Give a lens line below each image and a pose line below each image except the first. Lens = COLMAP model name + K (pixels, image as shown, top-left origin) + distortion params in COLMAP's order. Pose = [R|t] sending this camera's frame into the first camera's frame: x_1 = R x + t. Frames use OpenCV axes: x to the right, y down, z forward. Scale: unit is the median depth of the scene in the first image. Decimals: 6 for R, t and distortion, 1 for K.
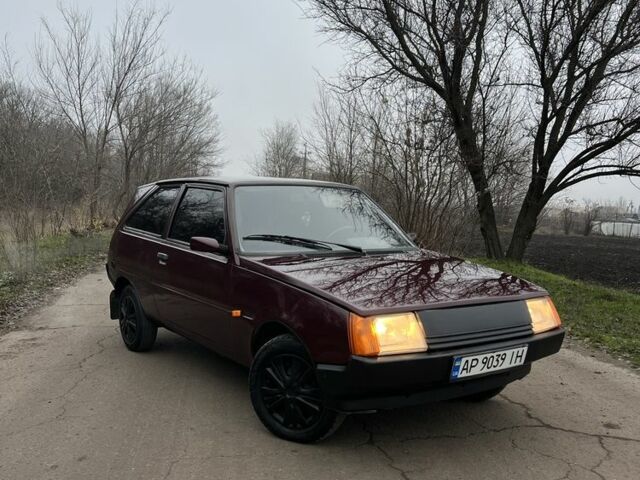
lens RADIAL K [[648.2, 0, 314.1], [0, 648.2, 245.3], [0, 0, 1]] dist [0.030252, 0.000000]
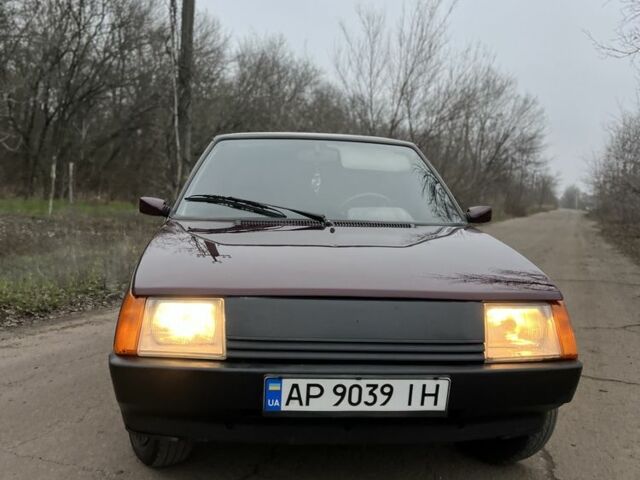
lens RADIAL K [[648.2, 0, 300.7], [0, 648.2, 248.6], [0, 0, 1]] dist [0.030252, 0.000000]
pose [[0.862485, 0.046518, -0.503941, 0.397287], [-0.045878, 0.998853, 0.013684, 0.030580], [0.503999, 0.011317, 0.863630, 0.350874]]
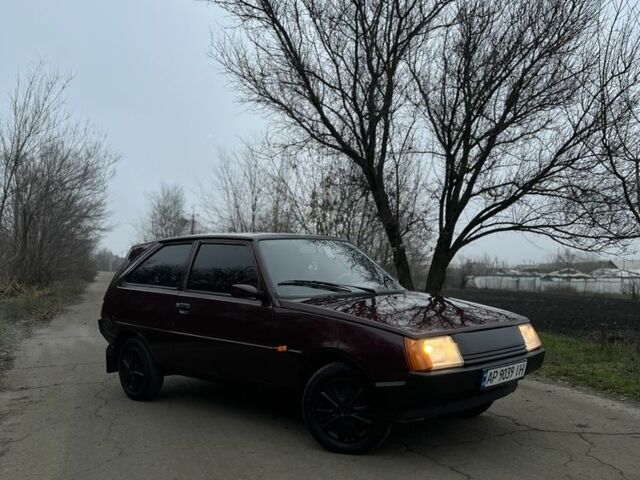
lens RADIAL K [[648.2, 0, 318.8], [0, 648.2, 239.6], [0, 0, 1]] dist [0.030252, 0.000000]
pose [[0.981954, -0.017858, 0.188274, -0.237033], [0.037225, 0.994307, -0.099838, 0.026180], [-0.185419, 0.105045, 0.977029, -0.139859]]
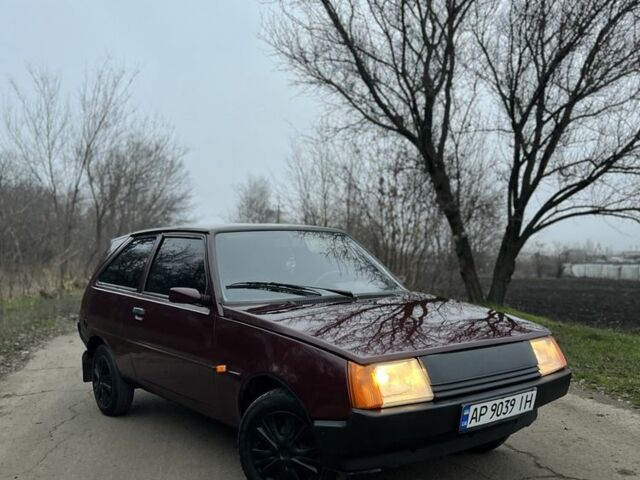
lens RADIAL K [[648.2, 0, 318.8], [0, 648.2, 243.6], [0, 0, 1]] dist [0.030252, 0.000000]
pose [[0.998248, -0.035365, 0.047429, -0.016992], [0.039191, 0.995835, -0.082325, 0.008346], [-0.044320, 0.084040, 0.995476, 0.051088]]
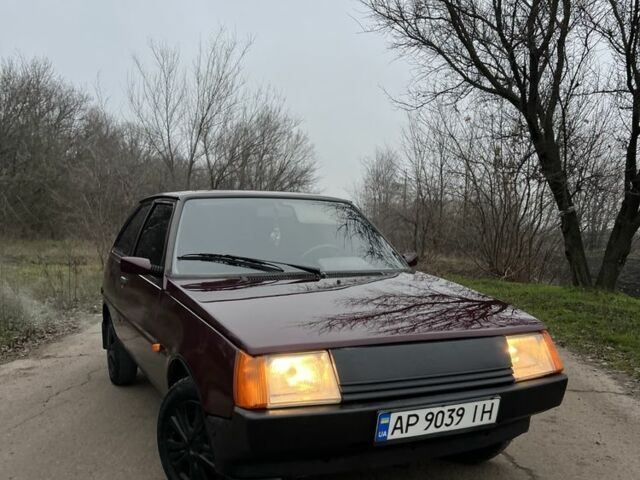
lens RADIAL K [[648.2, 0, 311.3], [0, 648.2, 249.9], [0, 0, 1]] dist [0.030252, 0.000000]
pose [[0.985819, -0.008569, -0.167594, 0.192789], [0.002405, 0.999314, -0.036950, 0.009557], [0.167795, 0.036023, 0.985163, 0.177079]]
